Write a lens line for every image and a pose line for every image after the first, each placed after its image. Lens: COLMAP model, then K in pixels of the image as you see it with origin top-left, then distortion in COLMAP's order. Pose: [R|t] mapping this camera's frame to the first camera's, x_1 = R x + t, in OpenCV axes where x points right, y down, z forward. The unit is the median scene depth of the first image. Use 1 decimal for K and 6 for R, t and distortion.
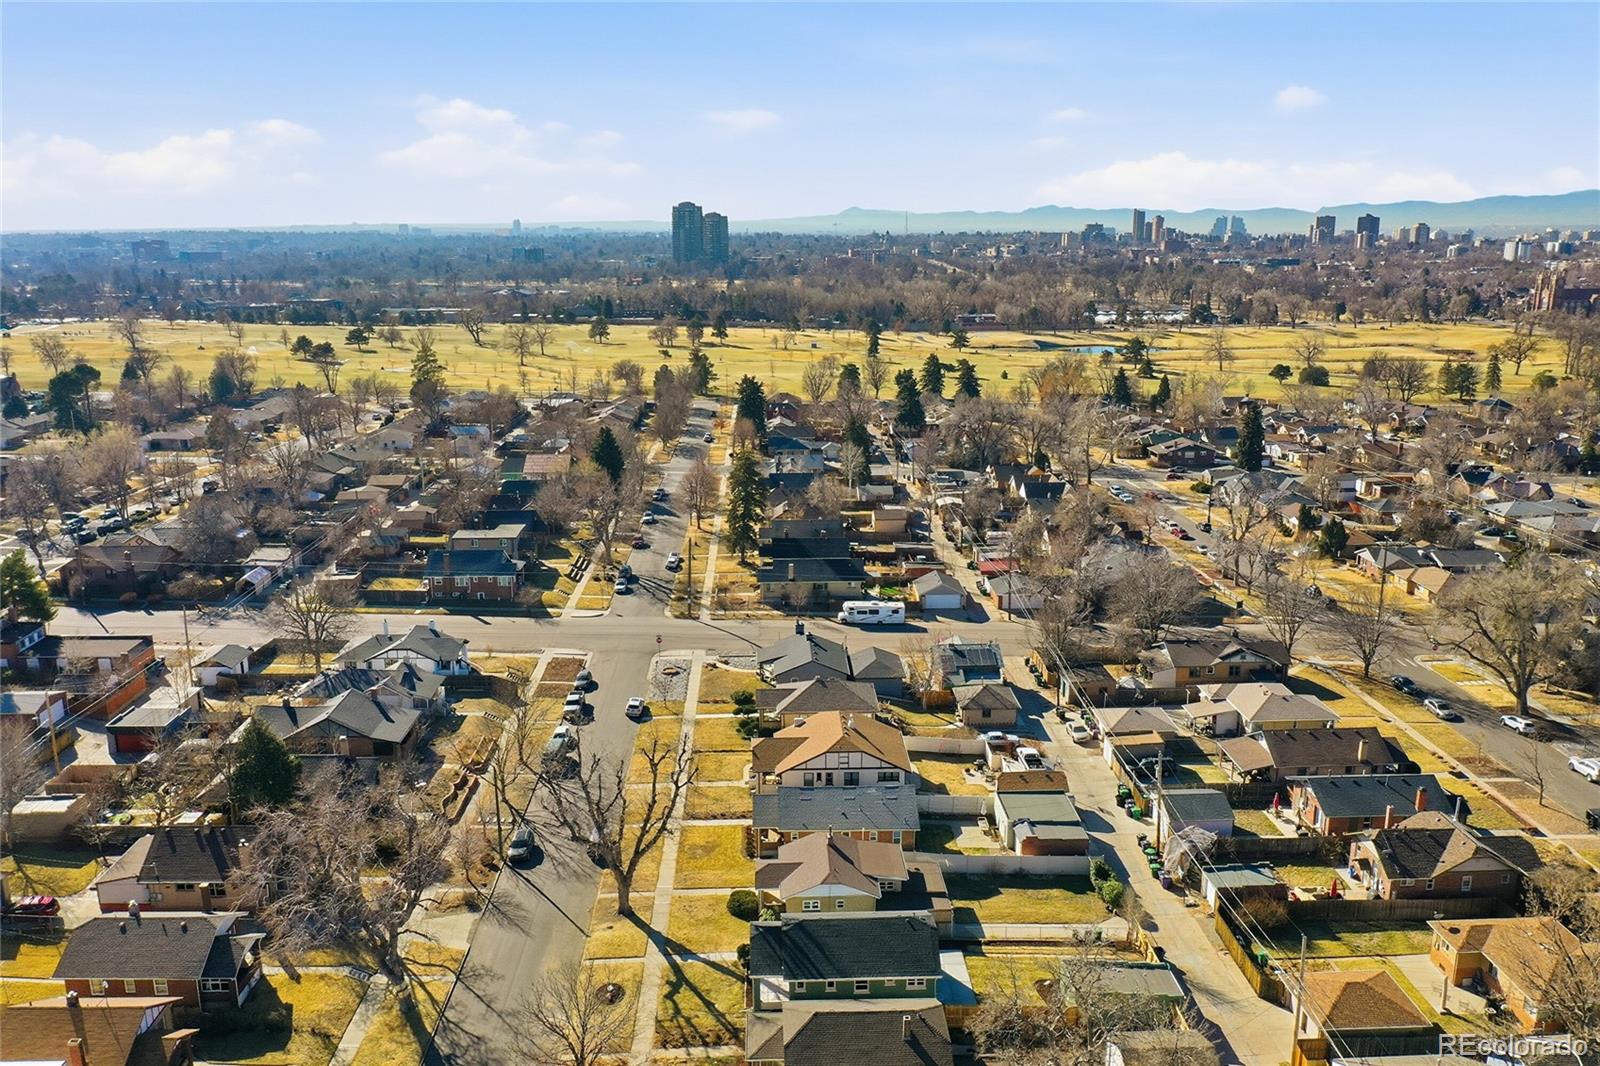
lens RADIAL K [[1238.5, 0, 797.6], [0, 1238.5, 527.6], [0, 0, 1]] dist [-0.017085, -0.008138]
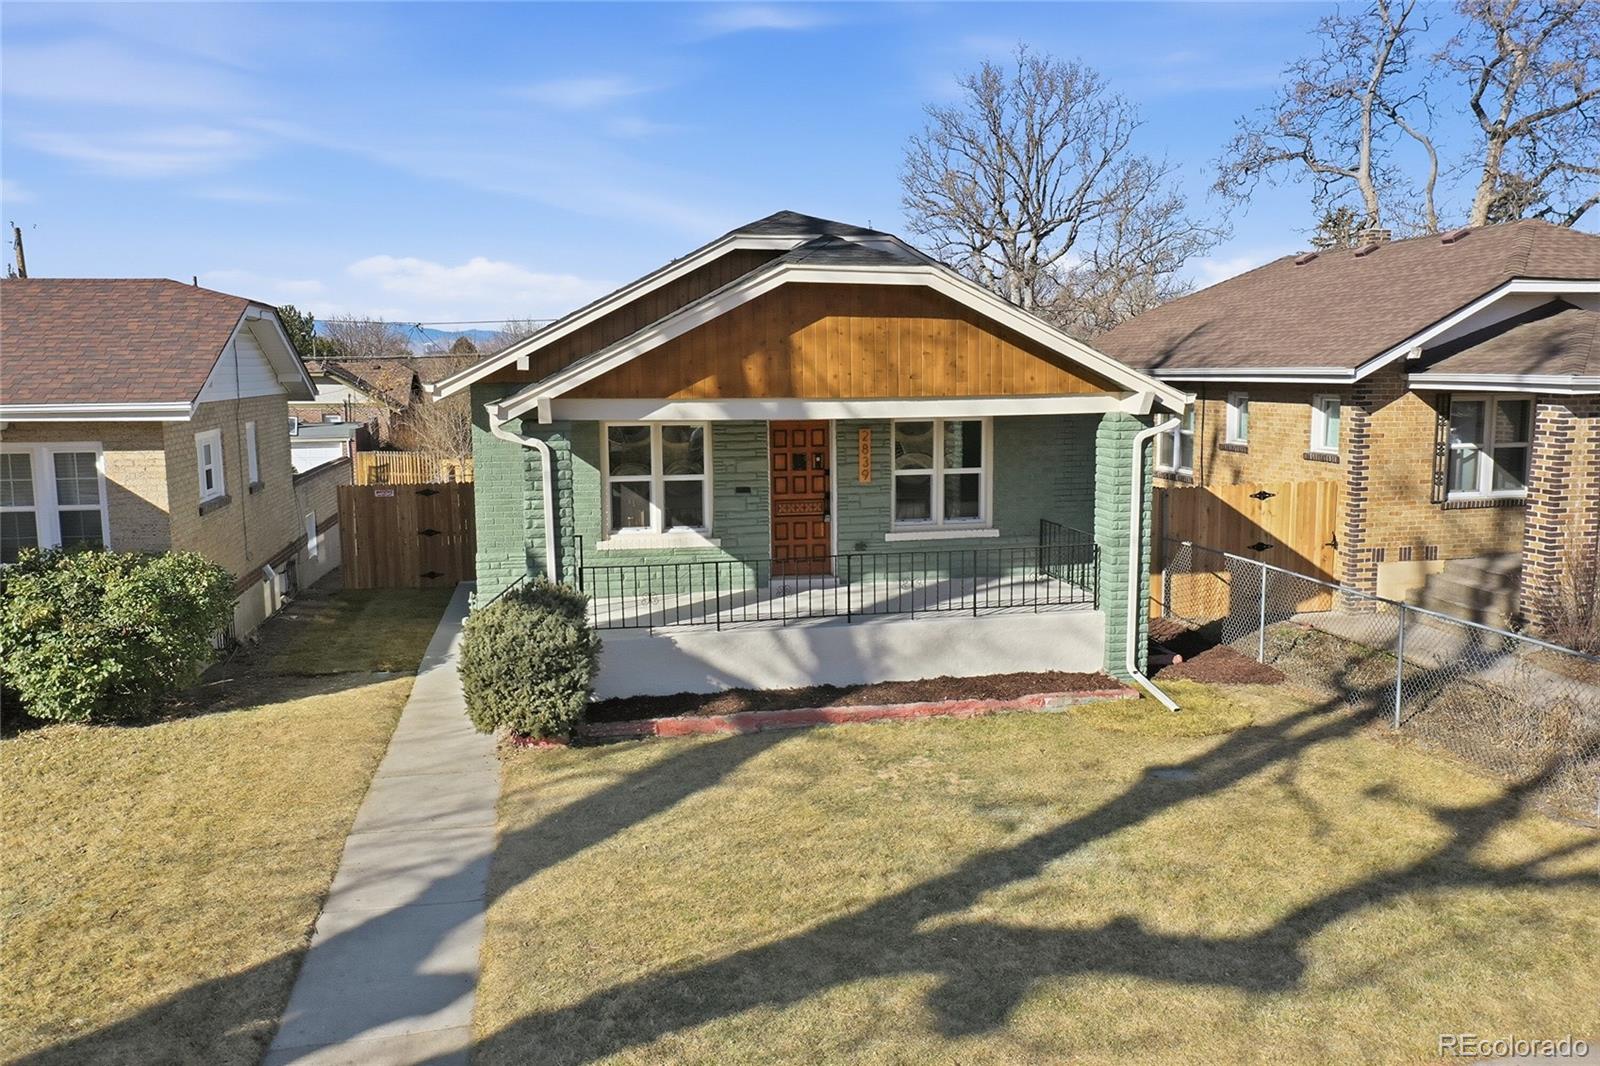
lens RADIAL K [[1238.5, 0, 798.0], [0, 1238.5, 520.4], [0, 0, 1]] dist [-0.017085, -0.008138]
pose [[-0.179427, -0.104240, 0.978233, -0.155840], [0.225885, 0.963438, 0.144095, 0.293061], [-0.957487, 0.246823, -0.149320, 0.911957]]
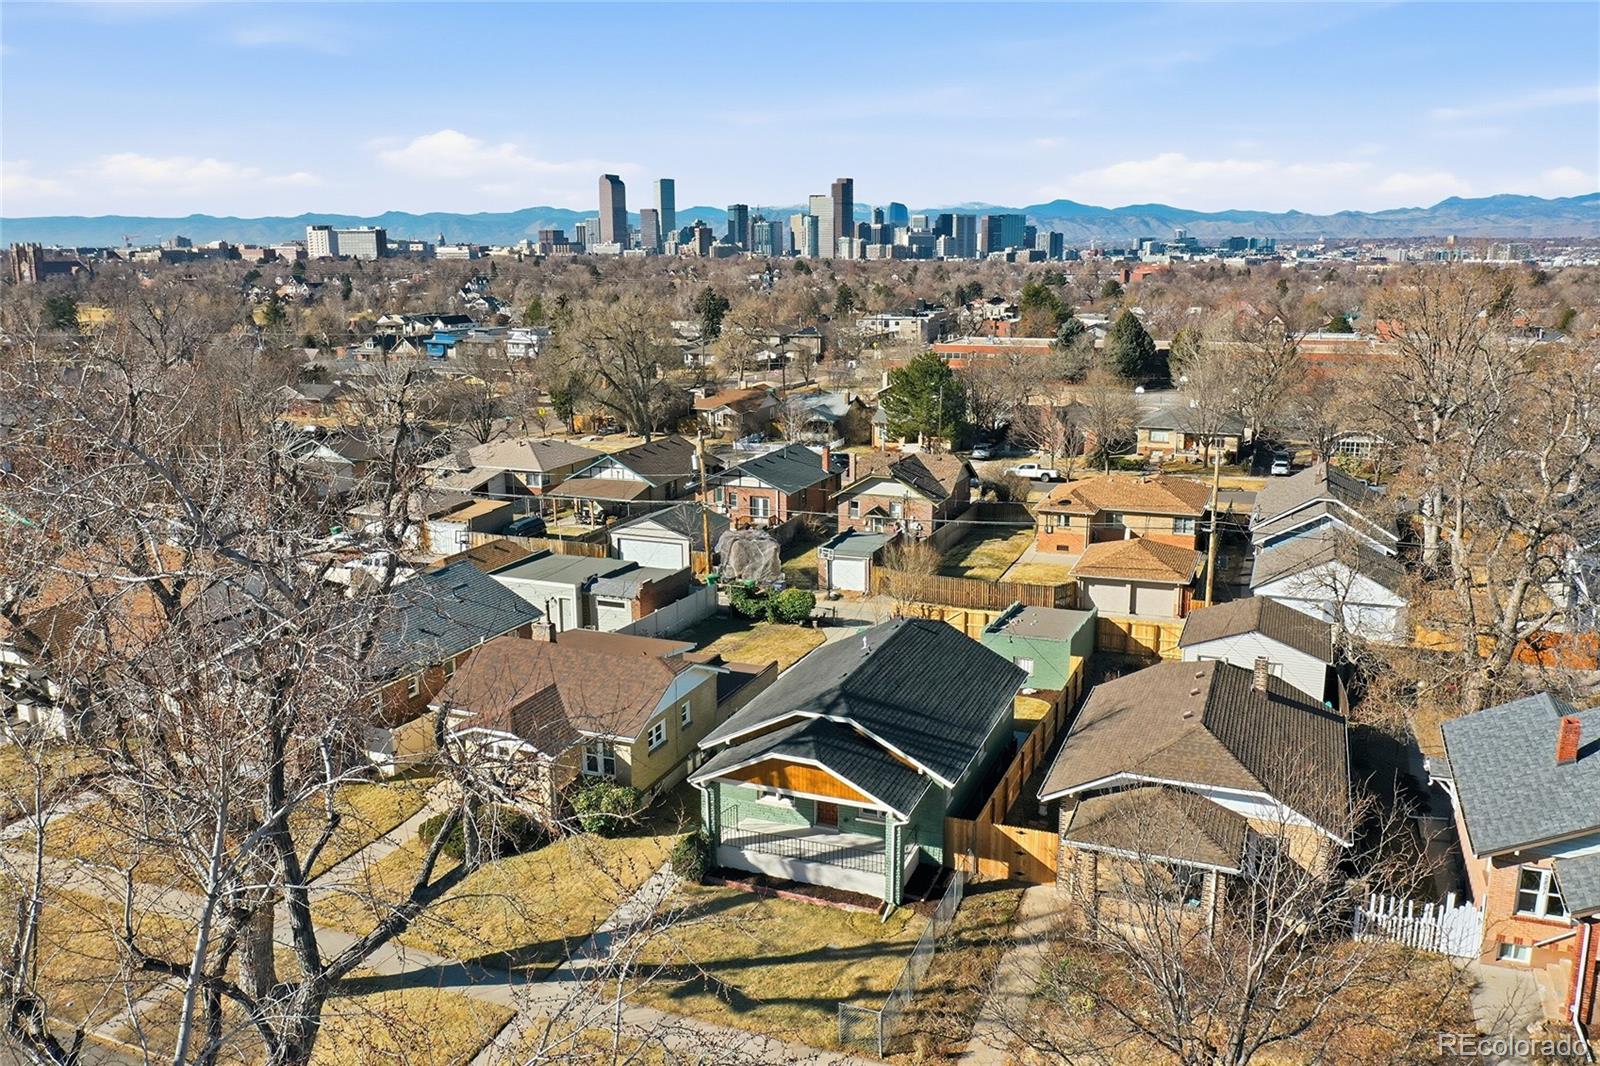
lens RADIAL K [[1238.5, 0, 800.4], [0, 1238.5, 537.7], [0, 0, 1]] dist [-0.017085, -0.008138]
pose [[0.390793, -0.194137, 0.899773, -0.353124], [0.203158, 0.971591, 0.121396, 0.180987], [-0.897779, 0.135355, 0.419132, 0.718457]]
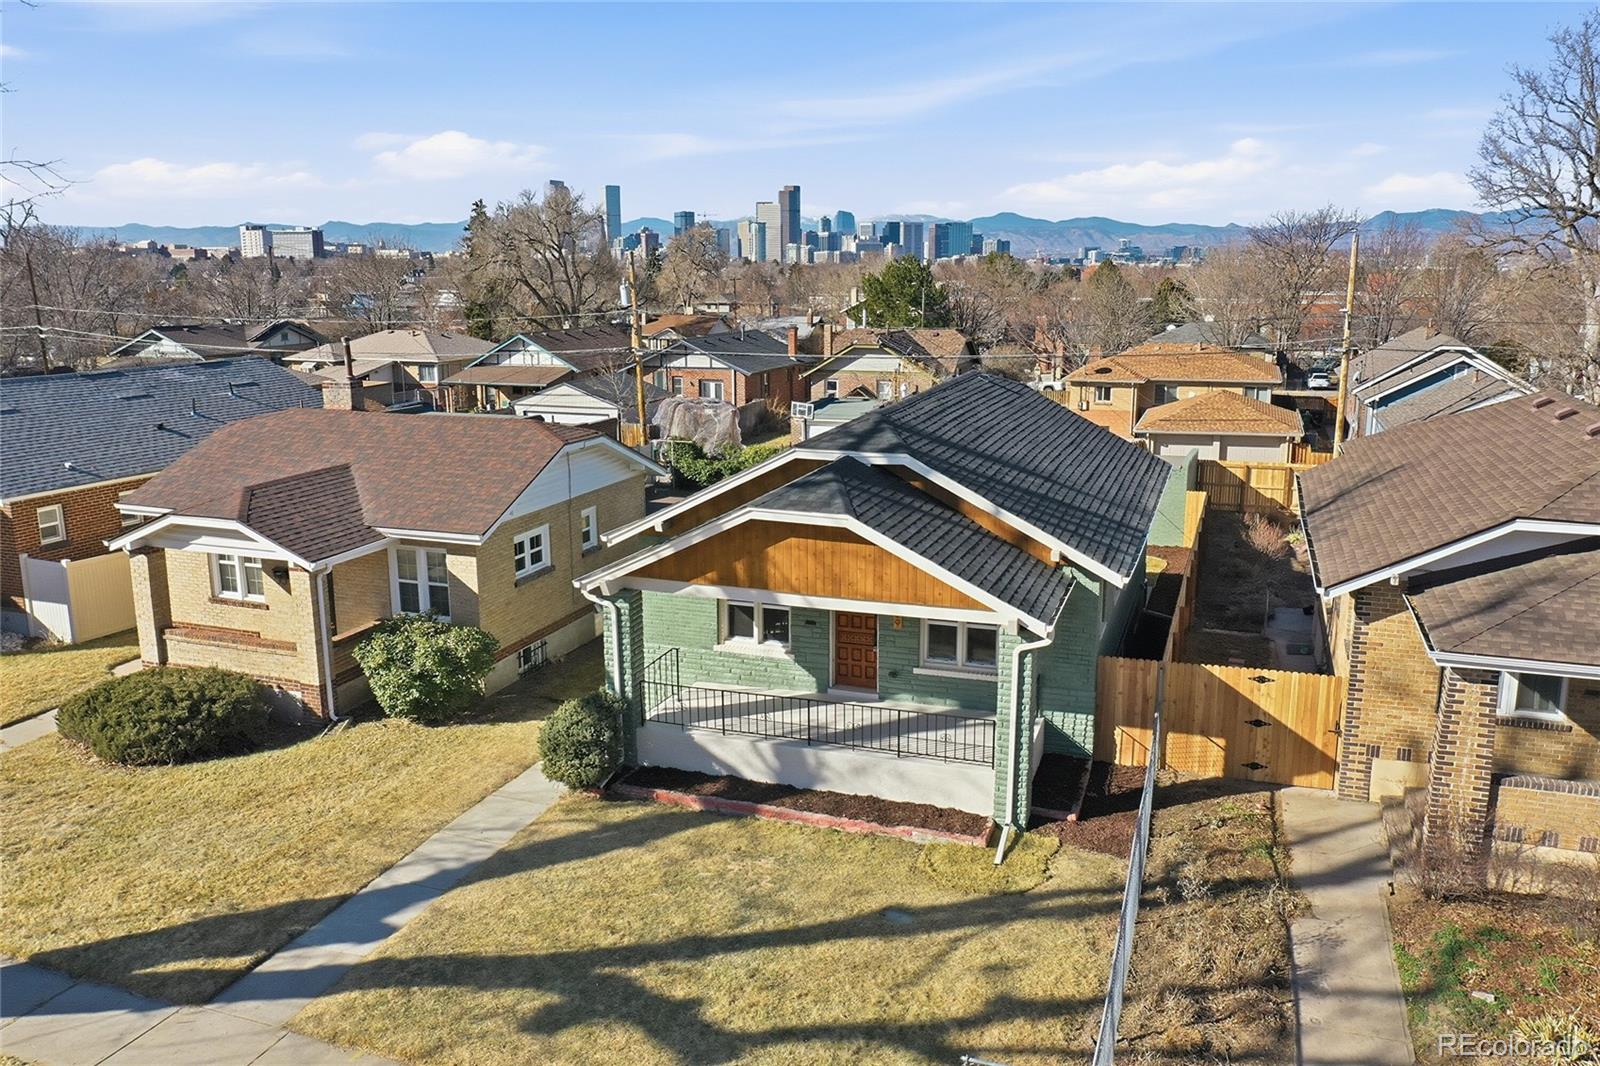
lens RADIAL K [[1238.5, 0, 801.4], [0, 1238.5, 538.7], [0, 0, 1]] dist [-0.017085, -0.008138]
pose [[0.351074, -0.188375, 0.917203, -0.194488], [0.202807, 0.971599, 0.121919, 0.270905], [-0.914120, 0.143212, 0.379307, 0.817612]]
